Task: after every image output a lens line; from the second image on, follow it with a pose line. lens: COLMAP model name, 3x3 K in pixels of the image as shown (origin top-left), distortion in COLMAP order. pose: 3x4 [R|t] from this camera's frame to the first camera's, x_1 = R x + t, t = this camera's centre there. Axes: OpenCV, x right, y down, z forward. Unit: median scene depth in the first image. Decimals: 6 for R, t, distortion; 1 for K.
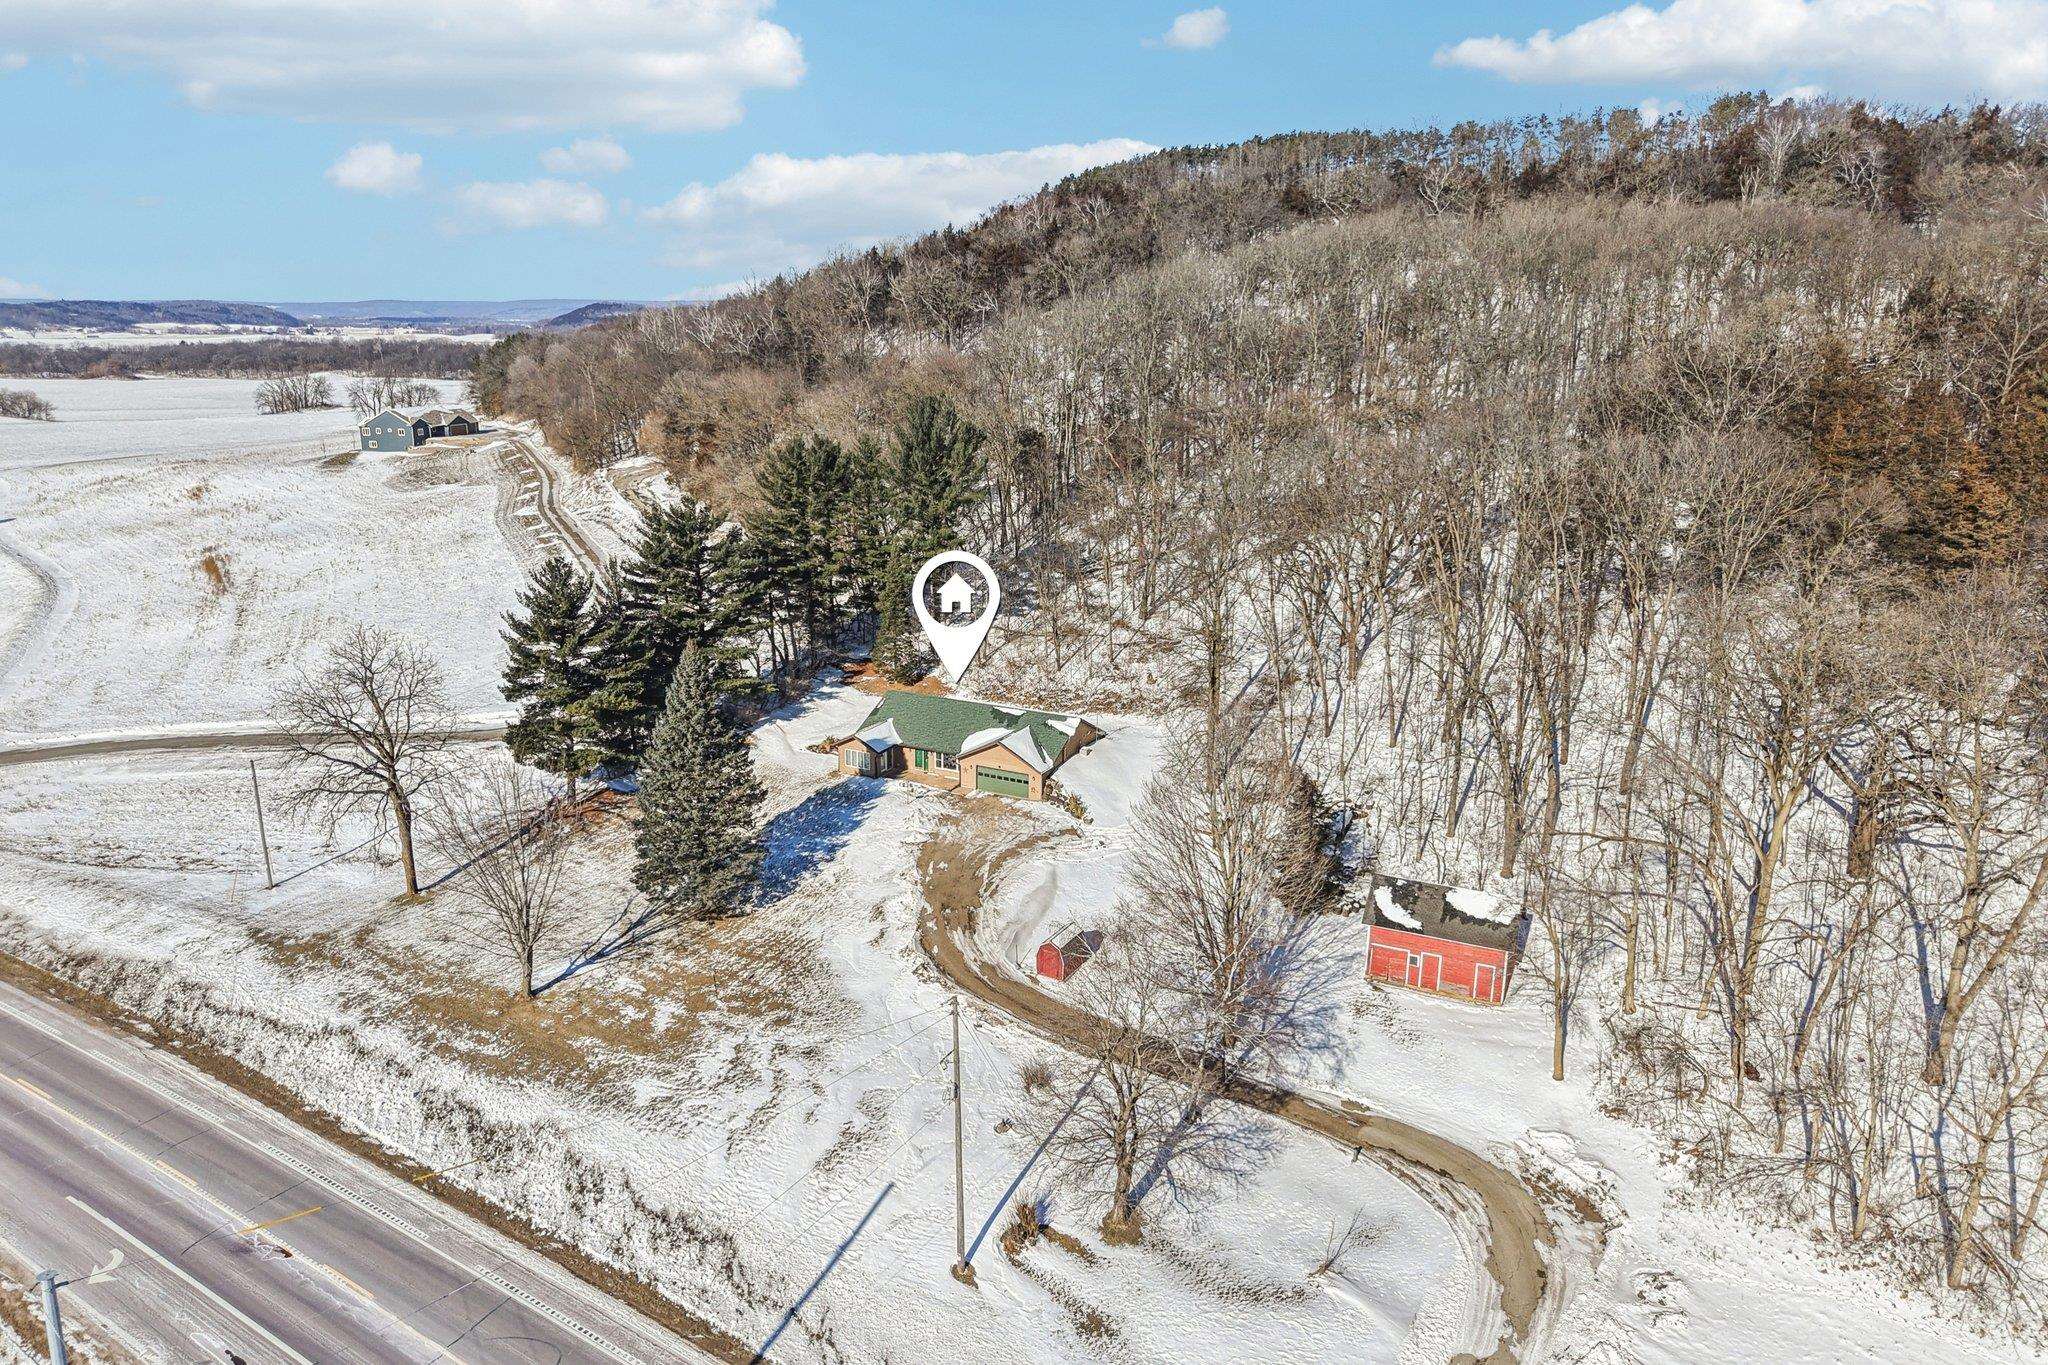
lens RADIAL K [[1386.9, 0, 1041.4], [0, 1386.9, 699.4], [0, 0, 1]] dist [0.032149, -0.038872]
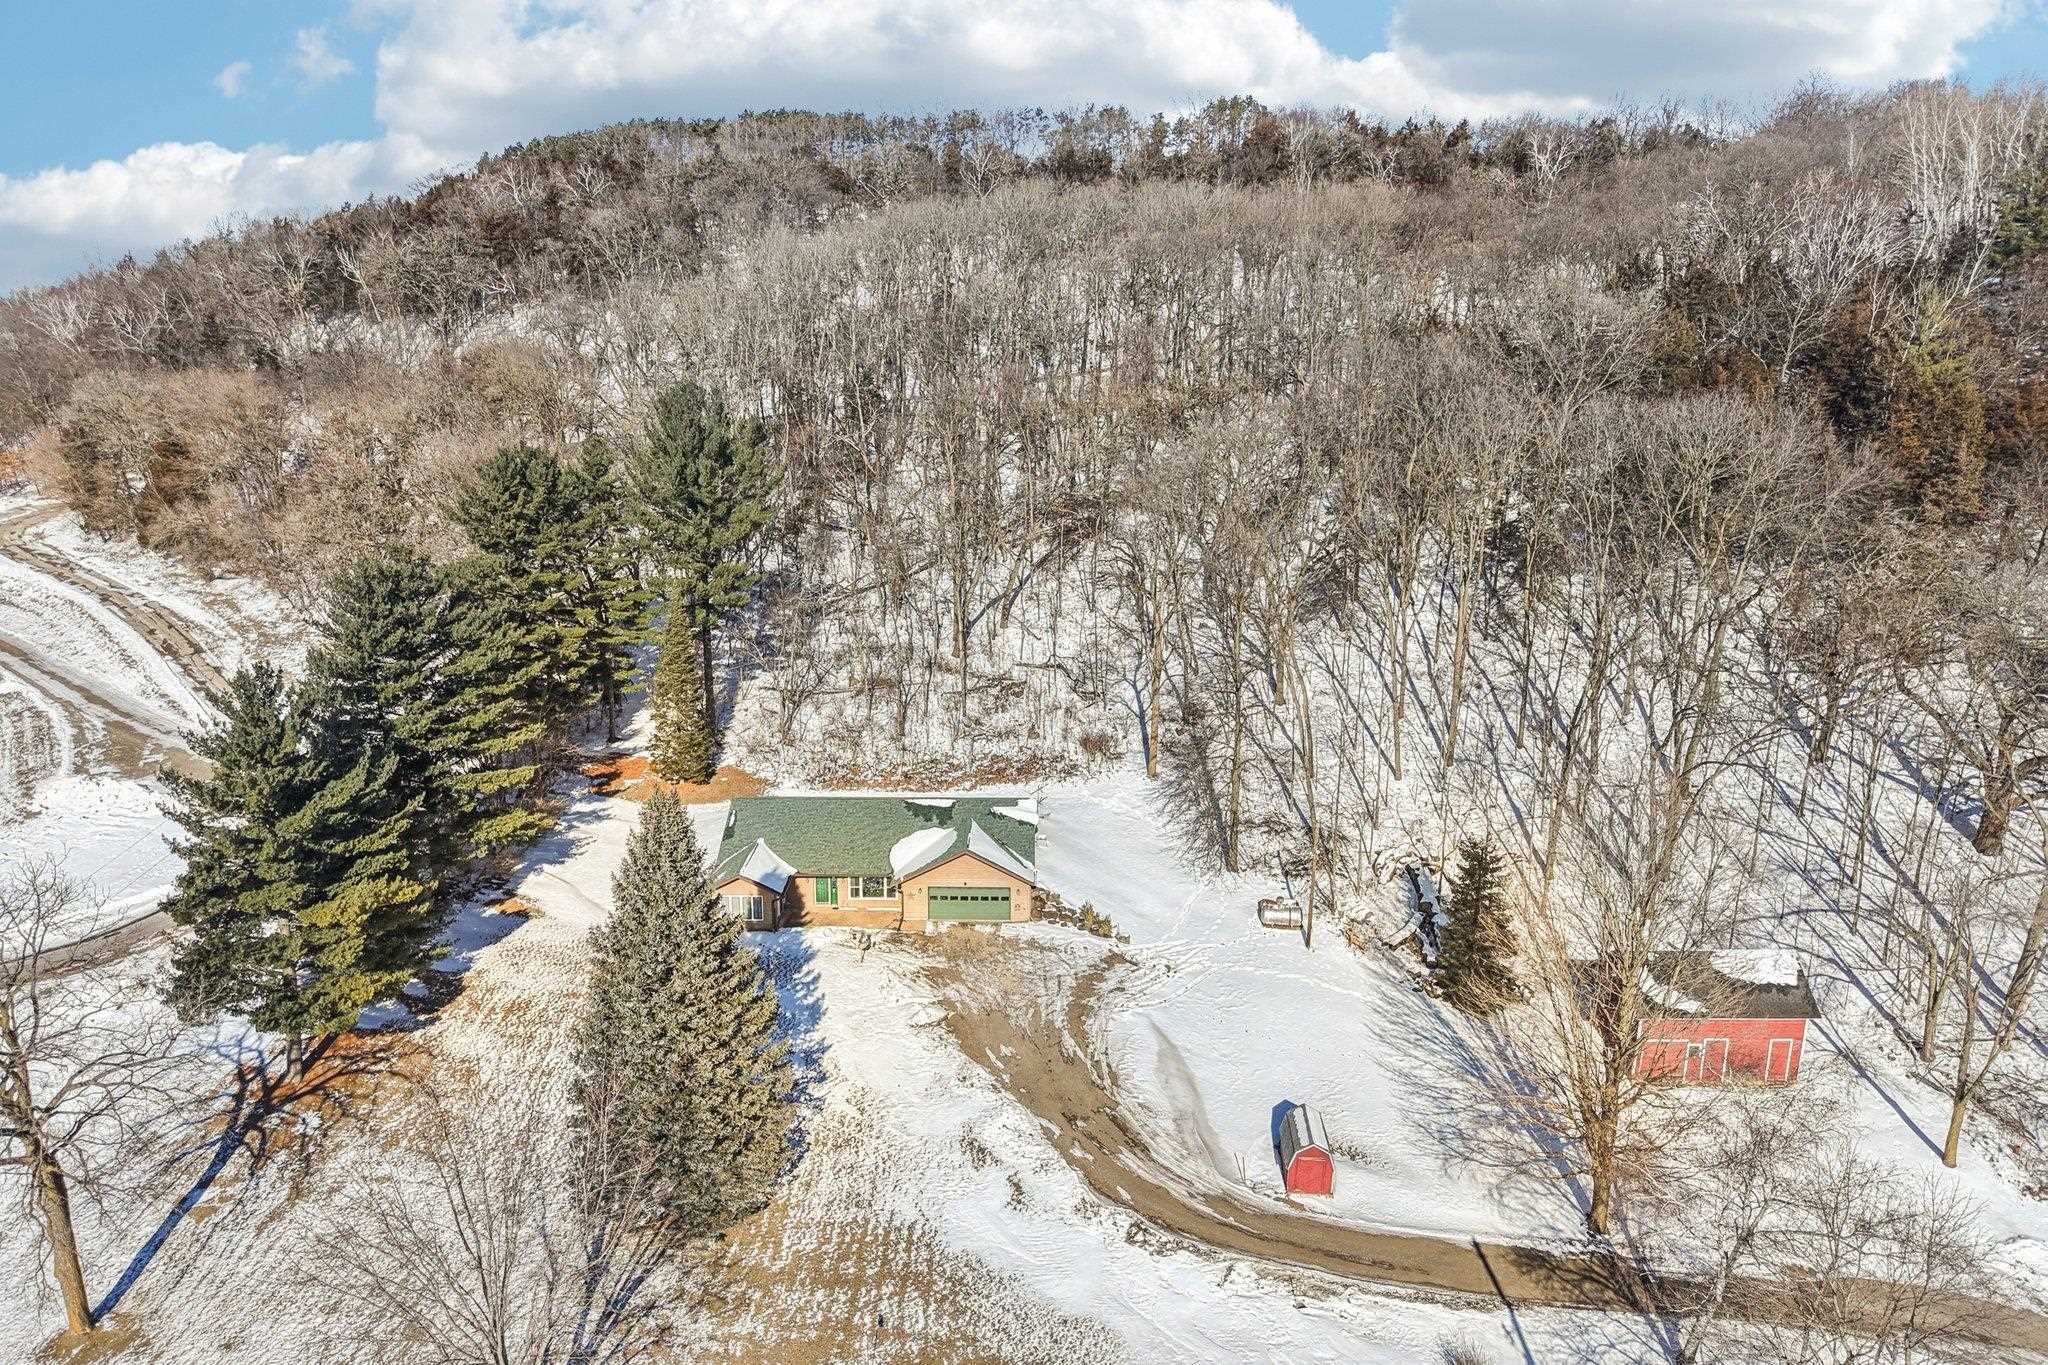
lens RADIAL K [[1386.9, 0, 1035.0], [0, 1386.9, 669.2], [0, 0, 1]] dist [0.032149, -0.038872]
pose [[0.891927, -0.108612, 0.438942, -0.371886], [0.120286, 0.992739, 0.001224, -0.072813], [-0.435888, 0.051707, 0.898514, 0.396837]]
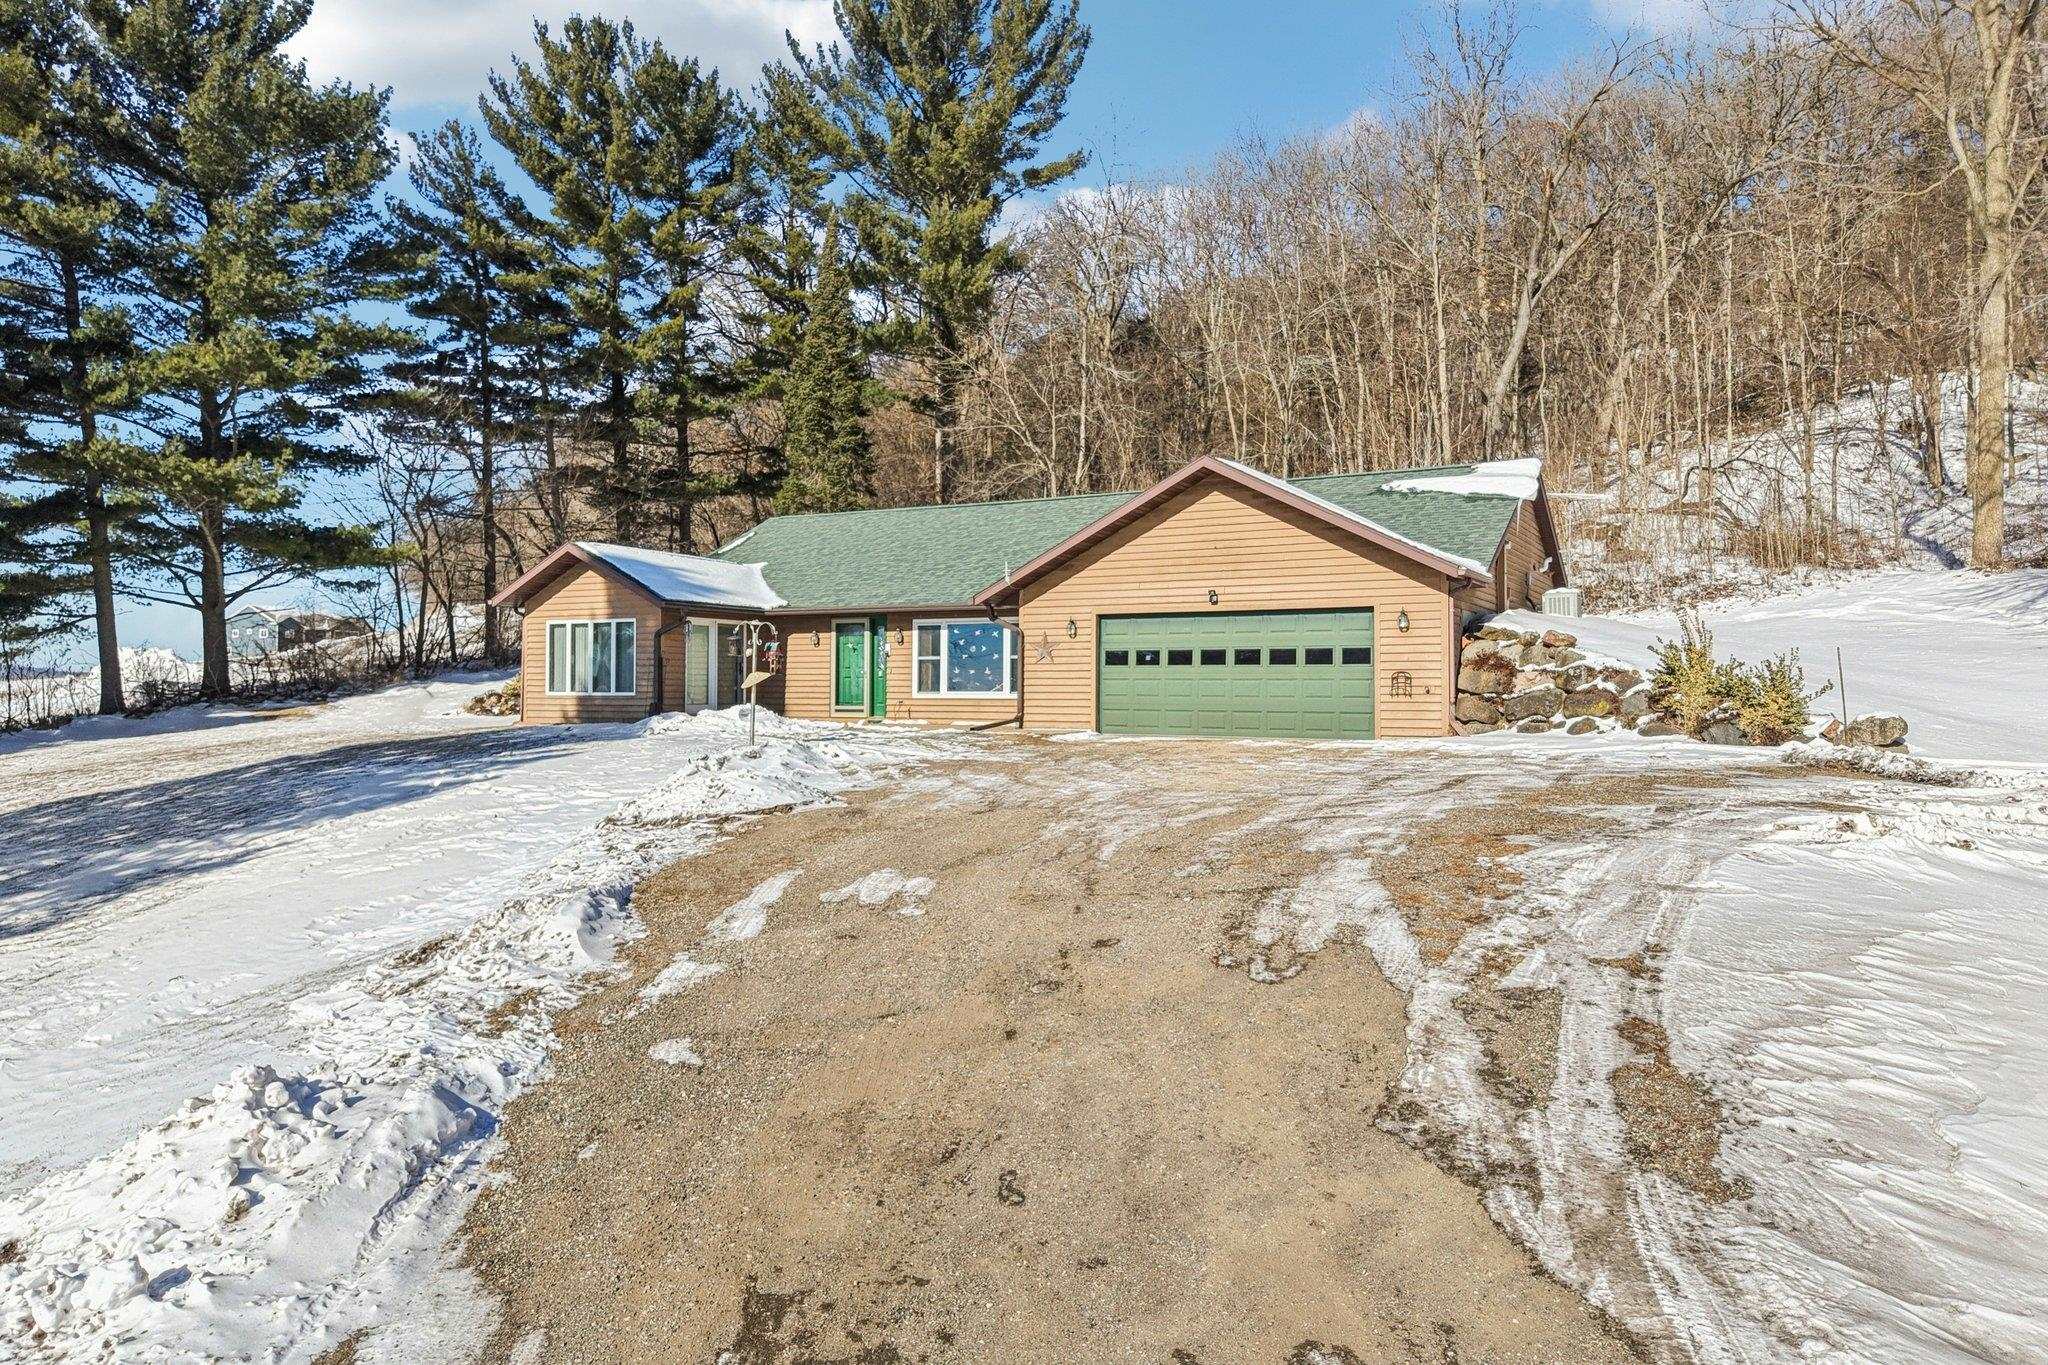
lens RADIAL K [[1386.9, 0, 1010.3], [0, 1386.9, 680.3], [0, 0, 1]] dist [0.032149, -0.038872]
pose [[0.998815, -0.004068, -0.048498, -0.061768], [-0.010111, 0.957410, -0.288554, 0.147600], [0.047606, 0.288702, 0.956235, 0.981773]]
